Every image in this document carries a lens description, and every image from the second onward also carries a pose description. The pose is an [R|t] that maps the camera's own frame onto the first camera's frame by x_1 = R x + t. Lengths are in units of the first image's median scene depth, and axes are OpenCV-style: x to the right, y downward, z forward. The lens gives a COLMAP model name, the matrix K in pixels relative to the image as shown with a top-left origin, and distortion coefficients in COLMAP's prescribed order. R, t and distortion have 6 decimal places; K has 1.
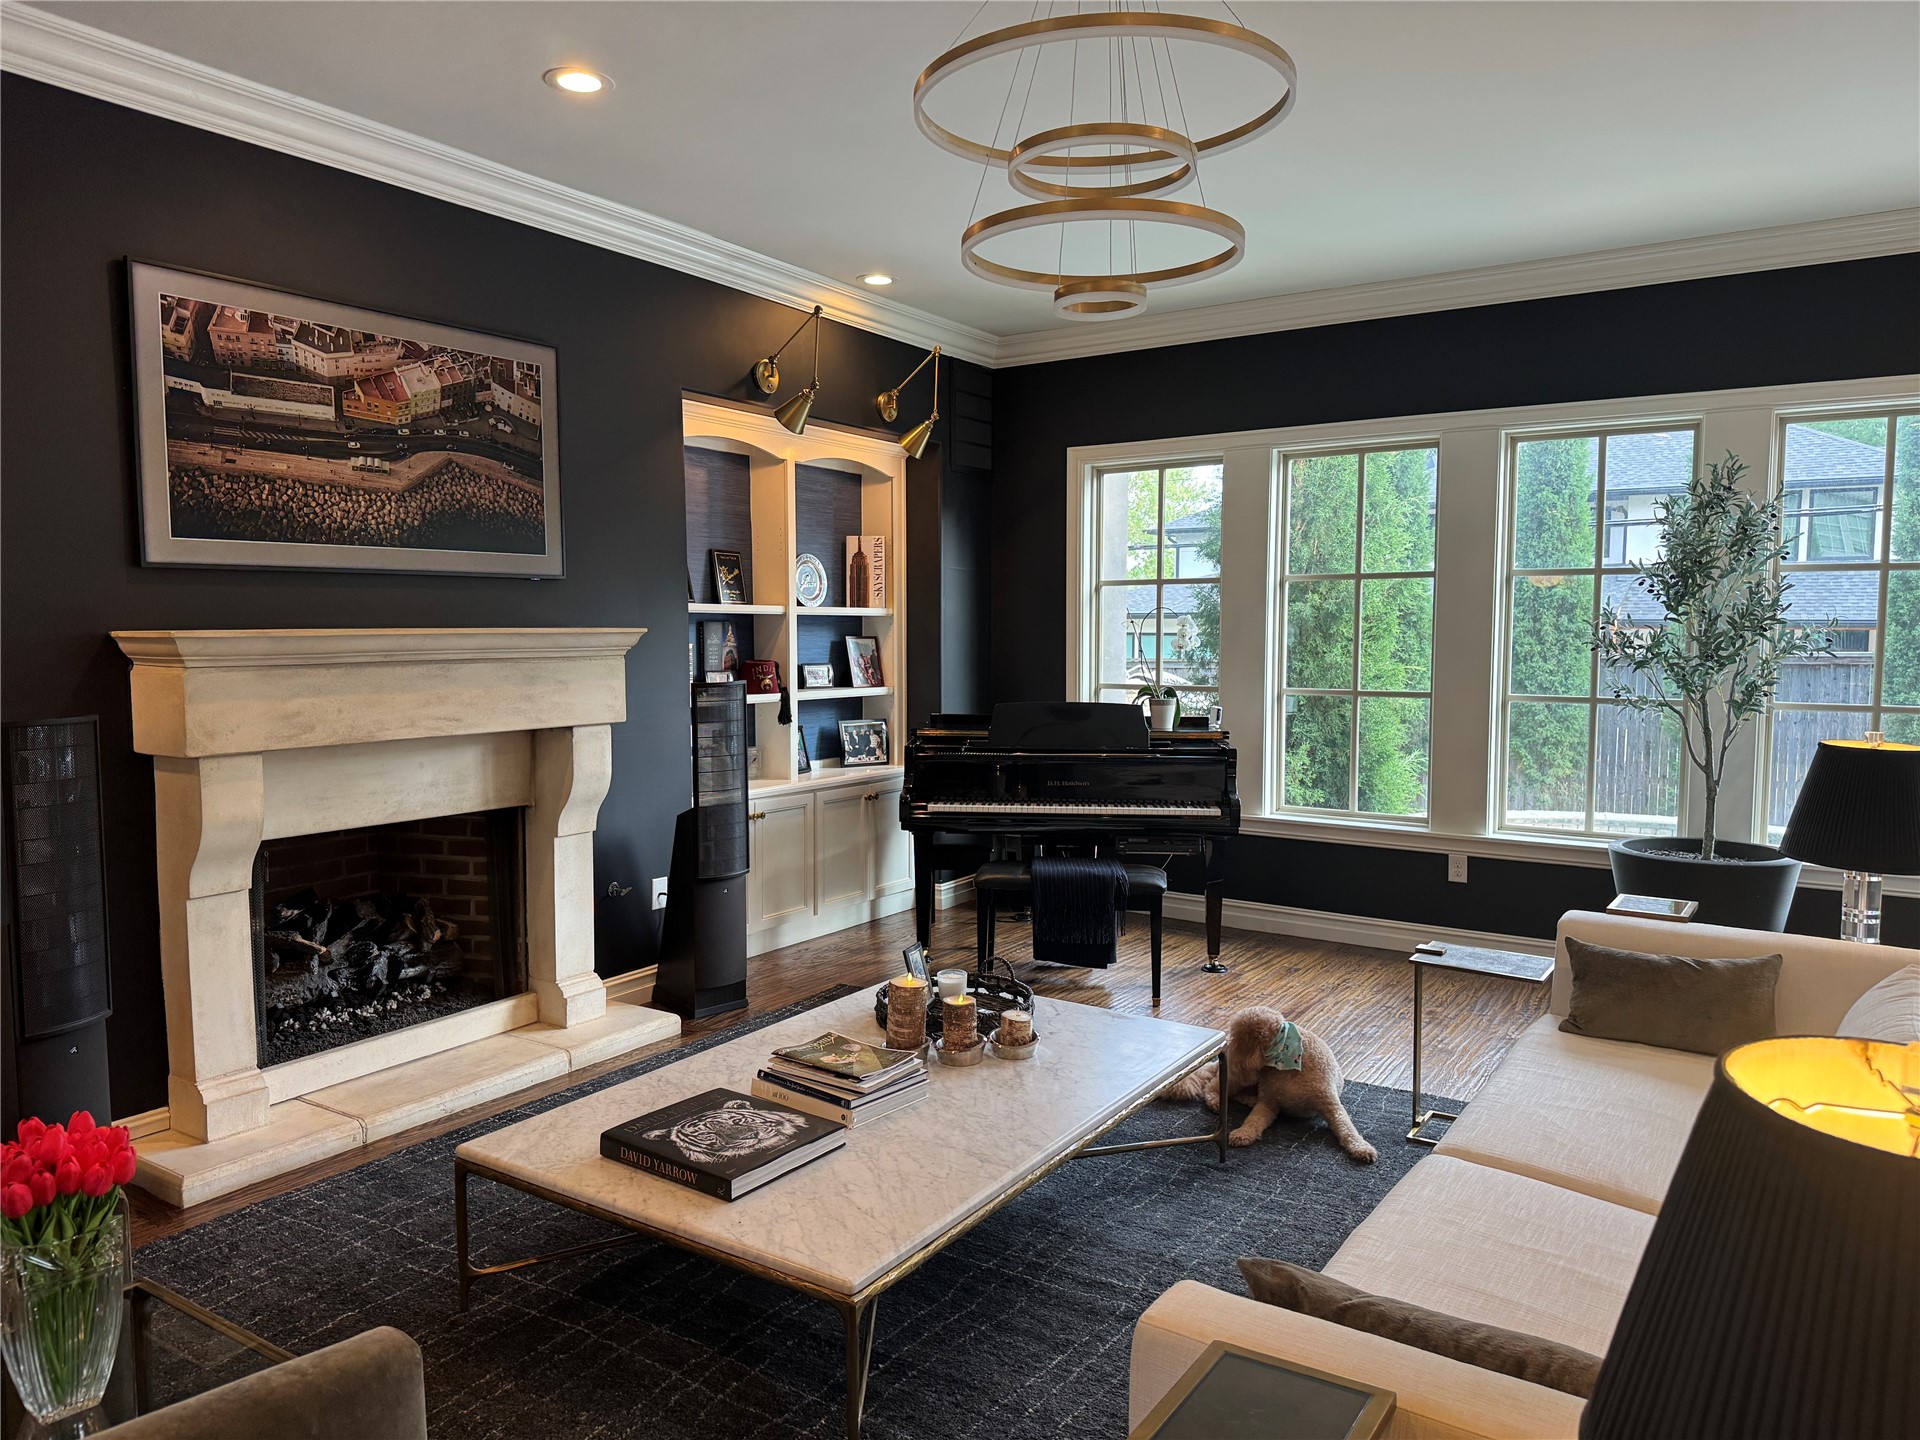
lens RADIAL K [[1350.9, 0, 960.0], [0, 1350.9, 720.0], [0, 0, 1]] dist [0.006595, -0.010997]
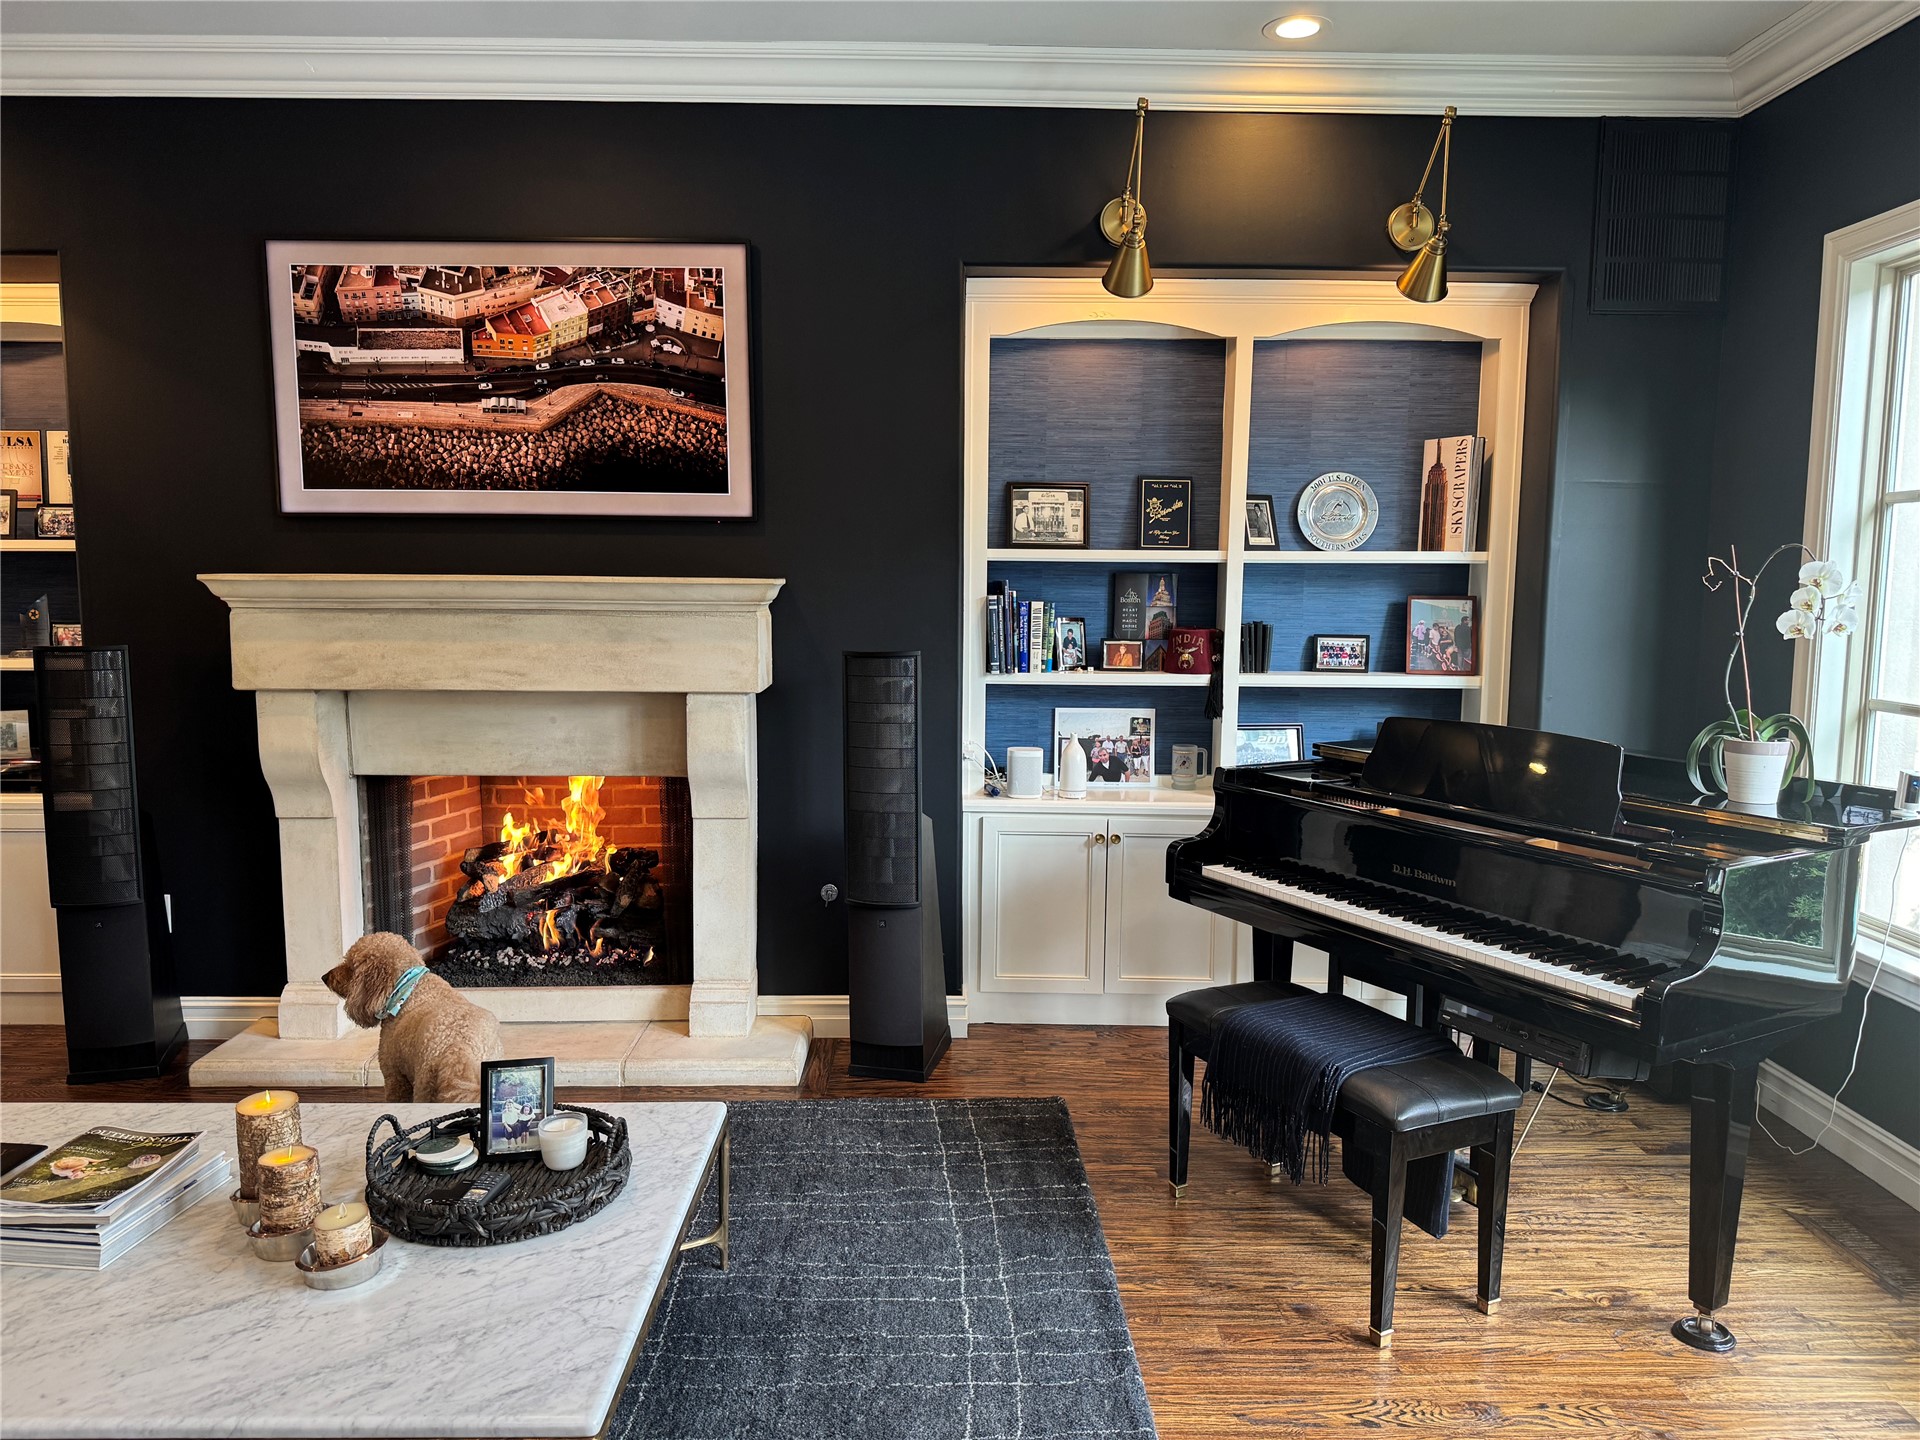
lens RADIAL K [[1339.4, 0, 960.0], [0, 1339.4, 720.0], [0, 0, 1]] dist [0.048279, -0.074326]
pose [[0.561487, 0.097667, -0.821701, 0.567682], [-0.067743, 0.995102, 0.071987, -0.056769], [0.824708, 0.015244, 0.565354, 0.735670]]
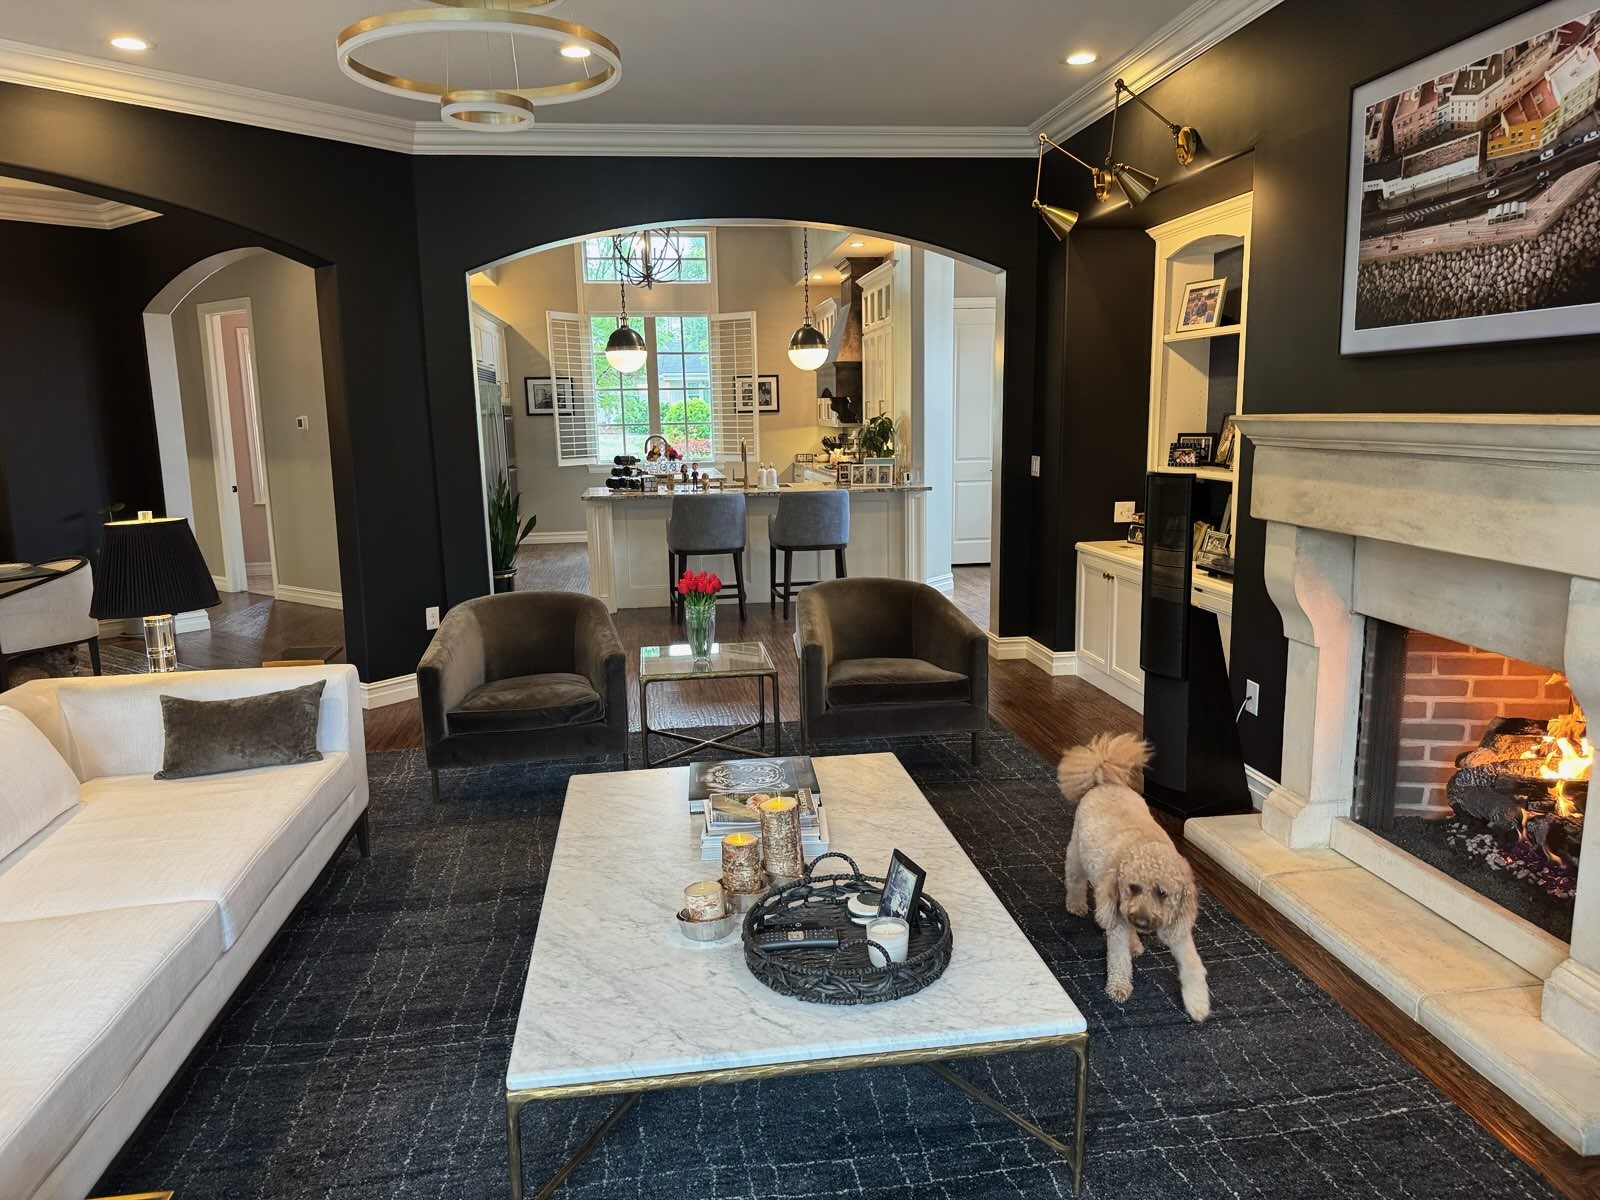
lens RADIAL K [[1125.8, 0, 800.0], [0, 1125.8, 600.0], [0, 0, 1]] dist [0.006595, -0.010997]
pose [[-0.753178, 0.128653, -0.645114, 0.363086], [-0.027315, 0.973726, 0.226077, -0.103465], [0.657250, 0.187897, -0.729875, 1.275582]]
